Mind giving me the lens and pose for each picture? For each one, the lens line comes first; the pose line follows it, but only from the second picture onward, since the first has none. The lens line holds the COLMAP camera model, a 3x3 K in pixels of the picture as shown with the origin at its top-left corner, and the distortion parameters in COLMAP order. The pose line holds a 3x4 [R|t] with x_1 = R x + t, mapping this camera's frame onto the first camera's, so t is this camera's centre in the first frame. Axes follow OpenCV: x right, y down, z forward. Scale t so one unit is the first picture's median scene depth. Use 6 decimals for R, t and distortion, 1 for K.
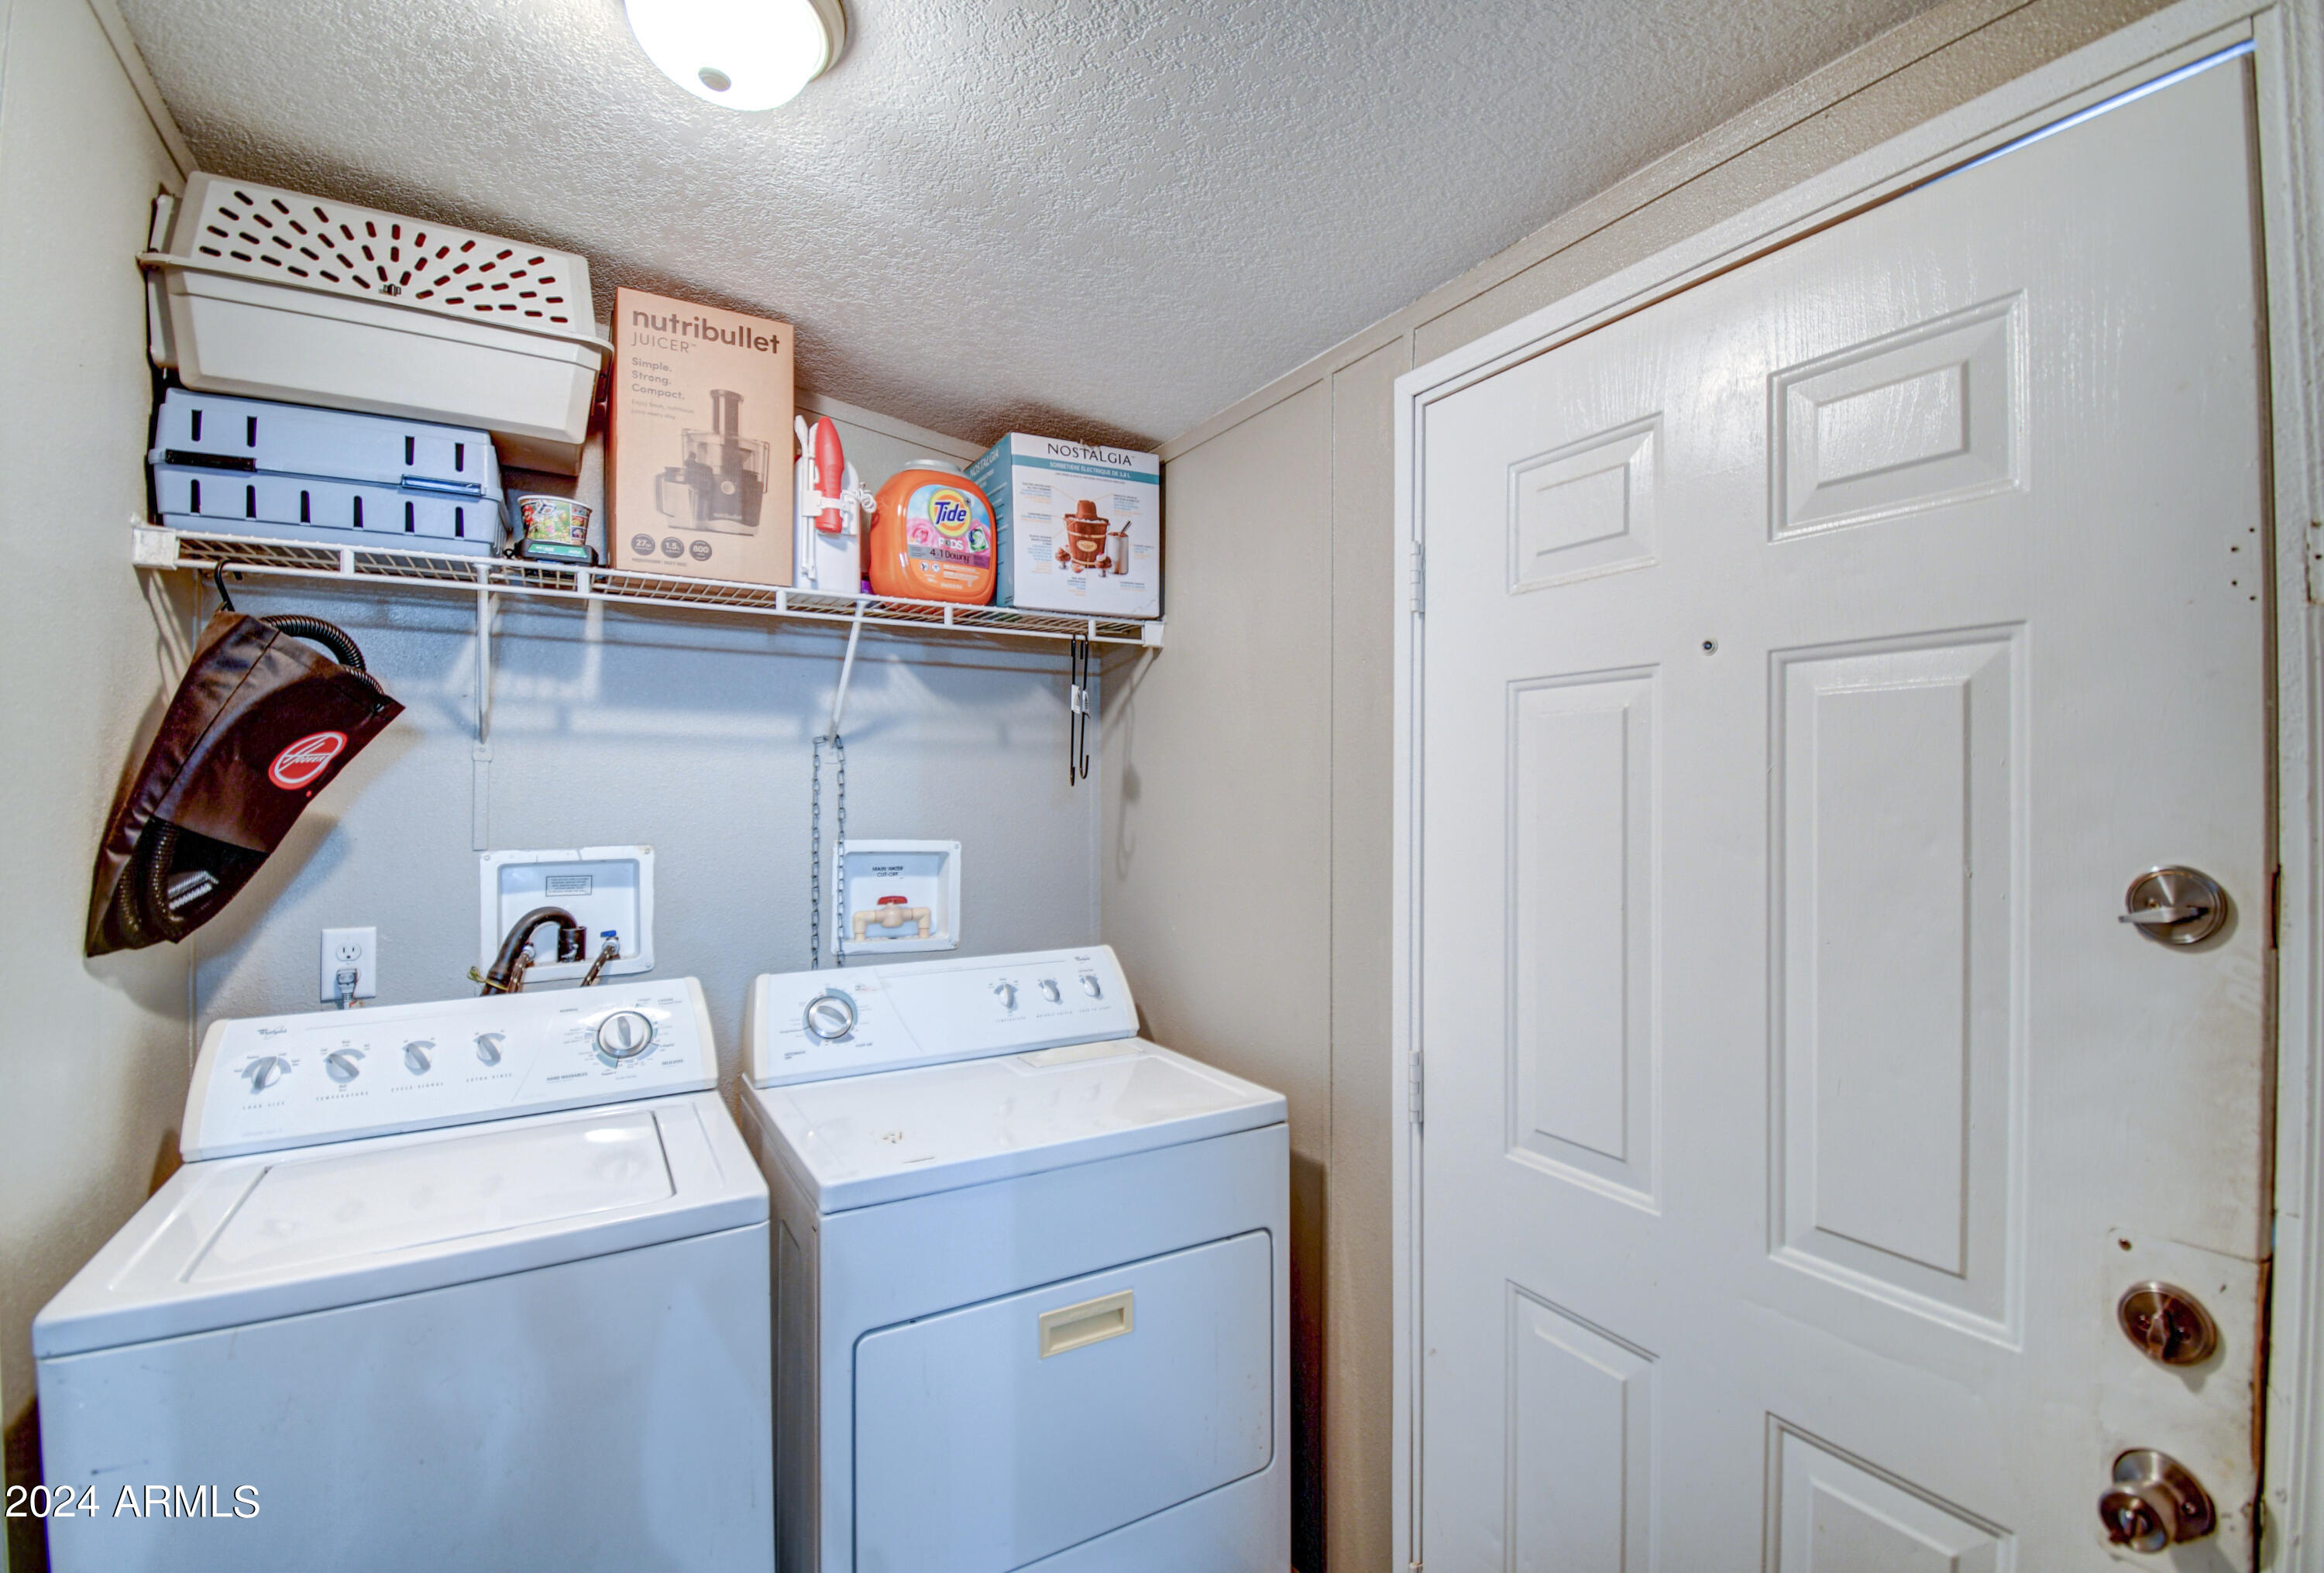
lens RADIAL K [[1043.4, 0, 1162.0], [0, 1043.4, 786.5], [0, 0, 1]] dist [-0.002583, -0.000278]
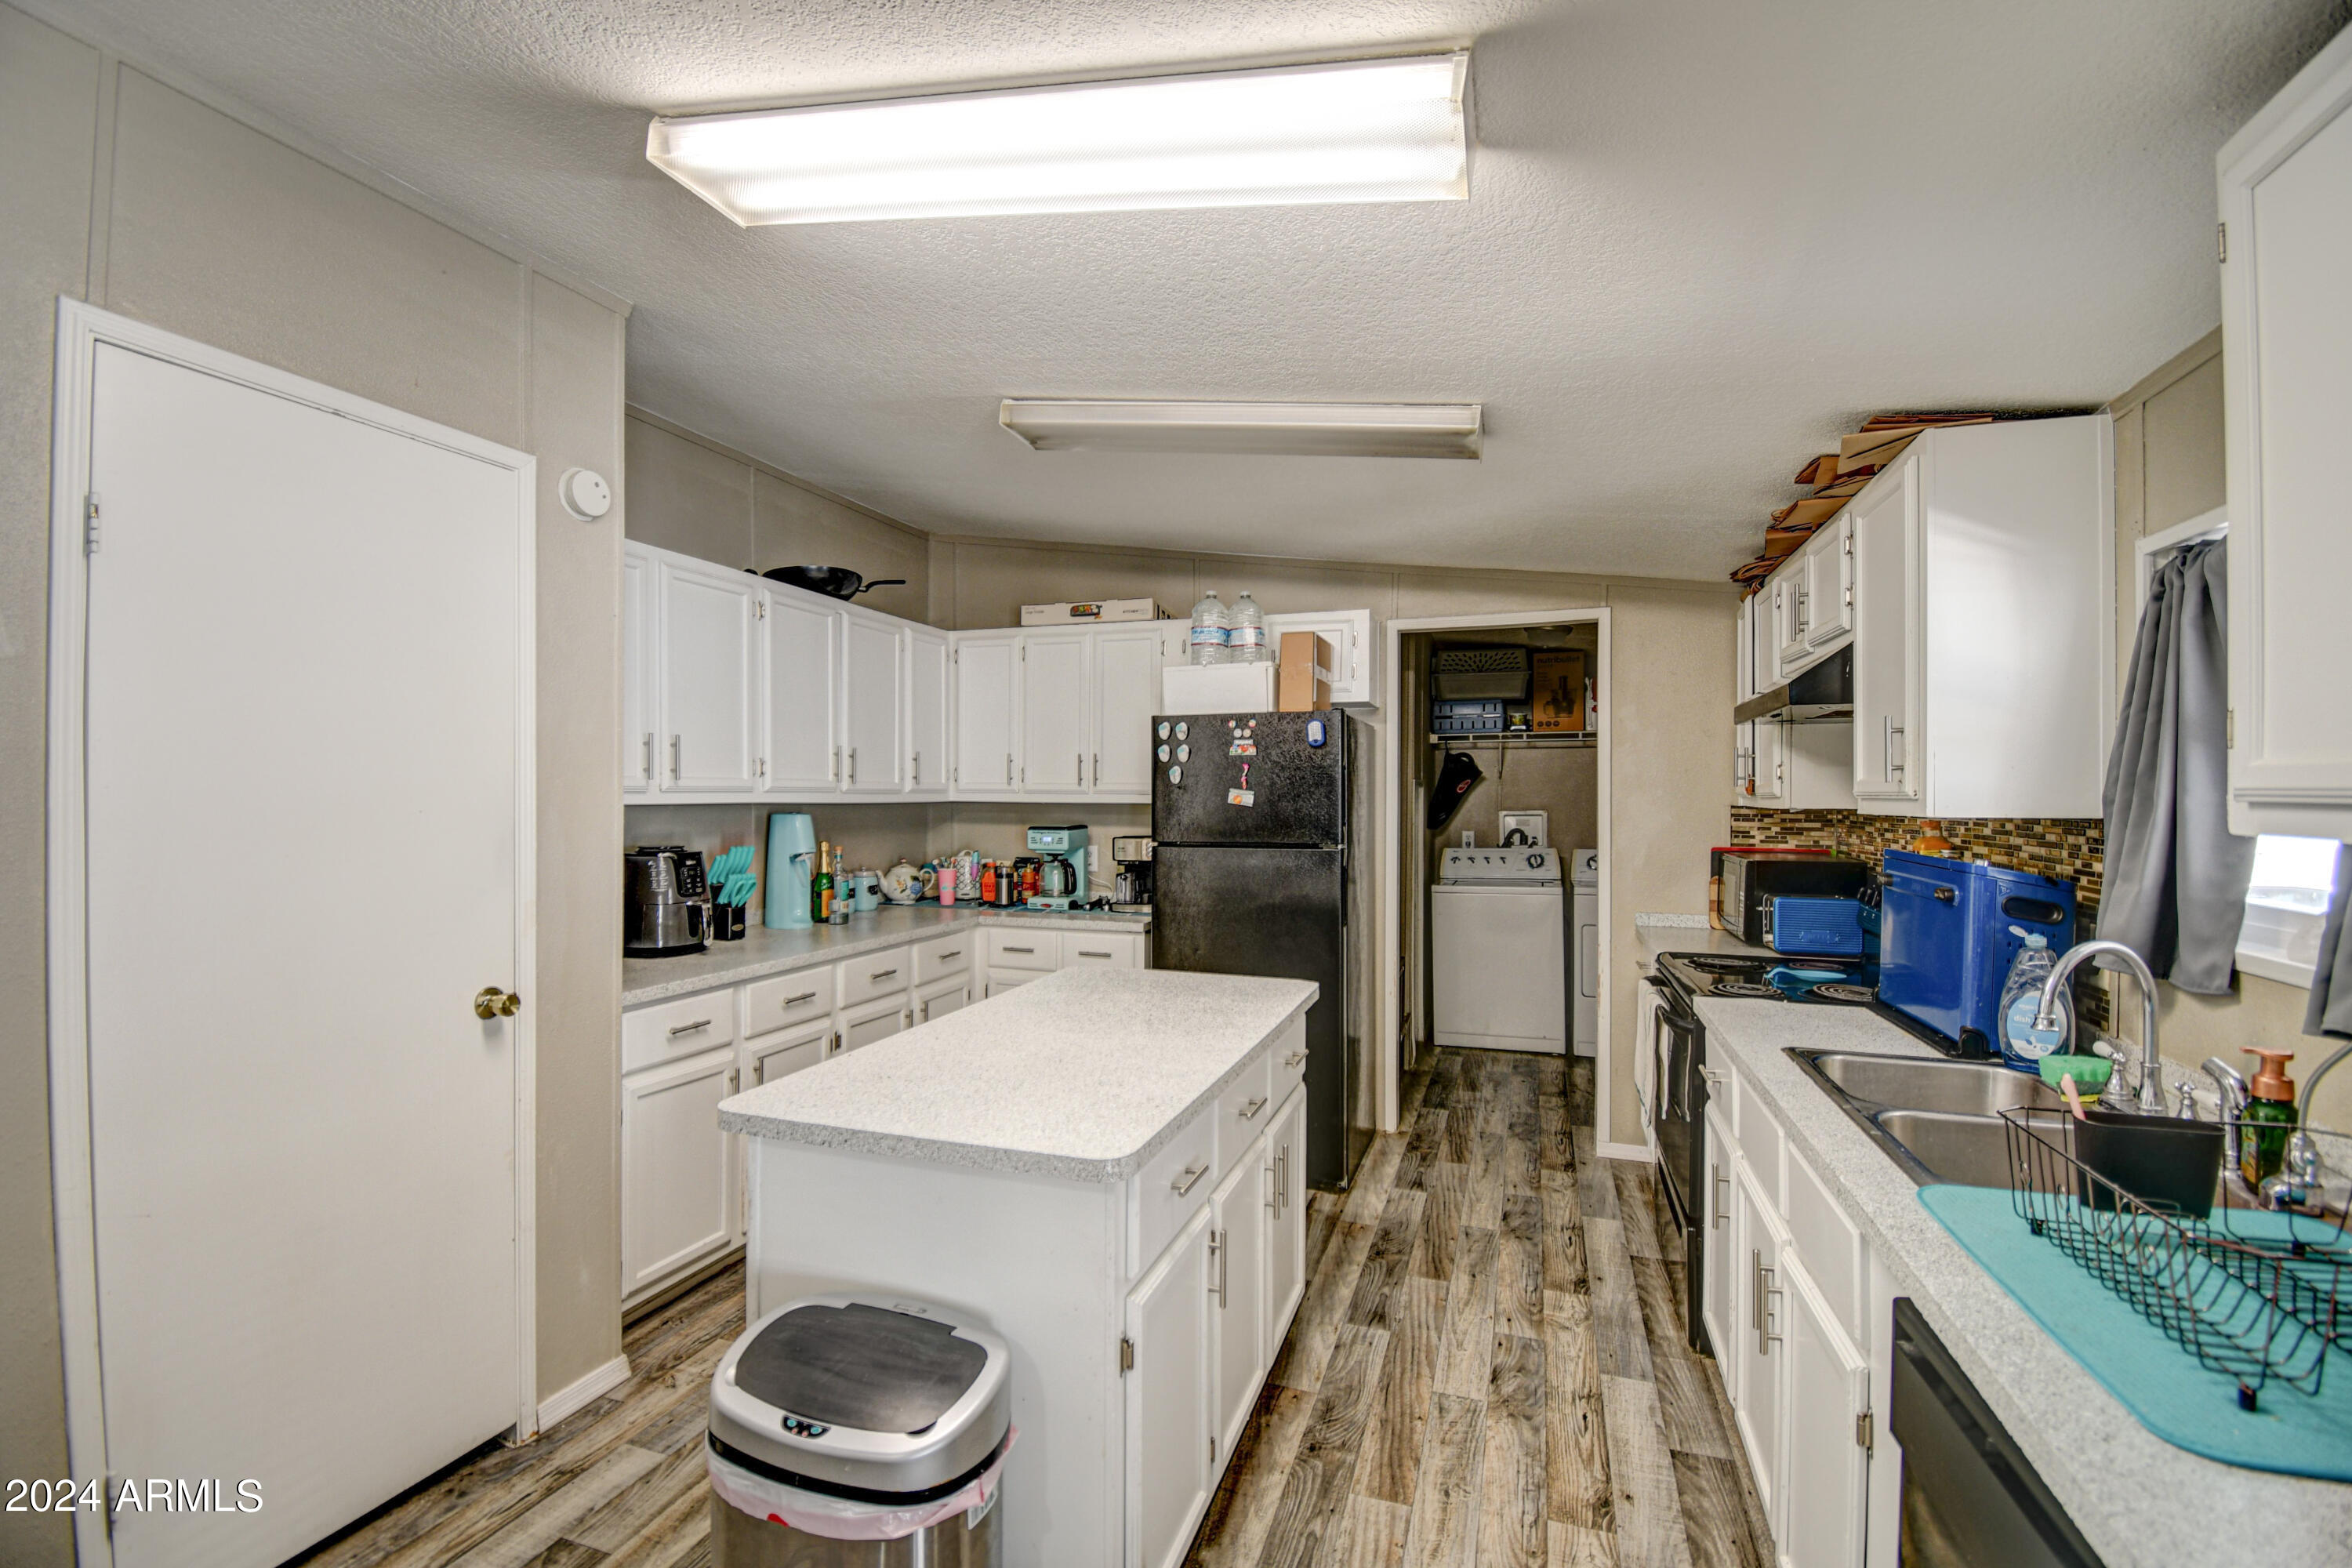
lens RADIAL K [[1039.6, 0, 1167.8], [0, 1039.6, 790.7], [0, 0, 1]] dist [0.023202, -0.028986]
pose [[0.646917, -0.010107, -0.762494, 1.365151], [0.009234, 0.999943, -0.005419, 0.001196], [0.762505, -0.003535, 0.646973, -2.230163]]
